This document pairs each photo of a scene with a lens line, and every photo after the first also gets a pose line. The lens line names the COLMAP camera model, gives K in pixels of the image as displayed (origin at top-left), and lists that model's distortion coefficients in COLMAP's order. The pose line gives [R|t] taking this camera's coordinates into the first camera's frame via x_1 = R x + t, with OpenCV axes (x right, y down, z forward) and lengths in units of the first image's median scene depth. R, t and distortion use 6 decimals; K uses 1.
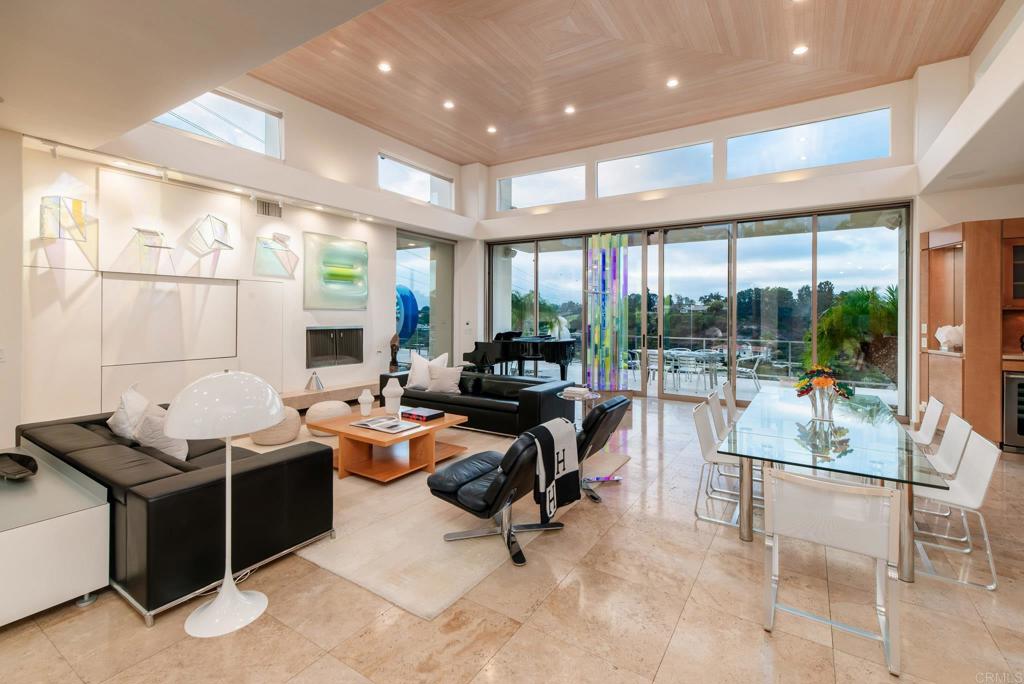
lens RADIAL K [[454.1, 0, 518.5], [0, 454.1, 314.2], [0, 0, 1]] dist [0.020611, -0.000032]
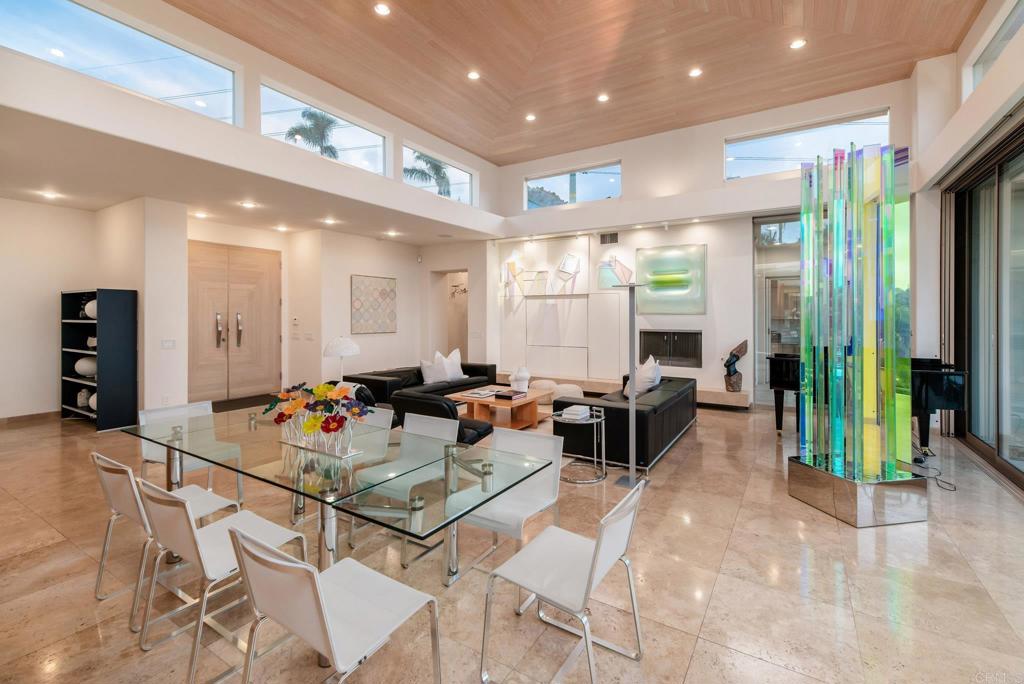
lens RADIAL K [[454.1, 0, 510.5], [0, 454.1, 315.4], [0, 0, 1]] dist [0.020611, -0.000032]
pose [[0.001870, -0.001660, -0.999997, 0.762064], [0.000092, 0.999999, -0.001660, -0.005182], [0.999998, -0.000089, 0.001870, 0.706715]]
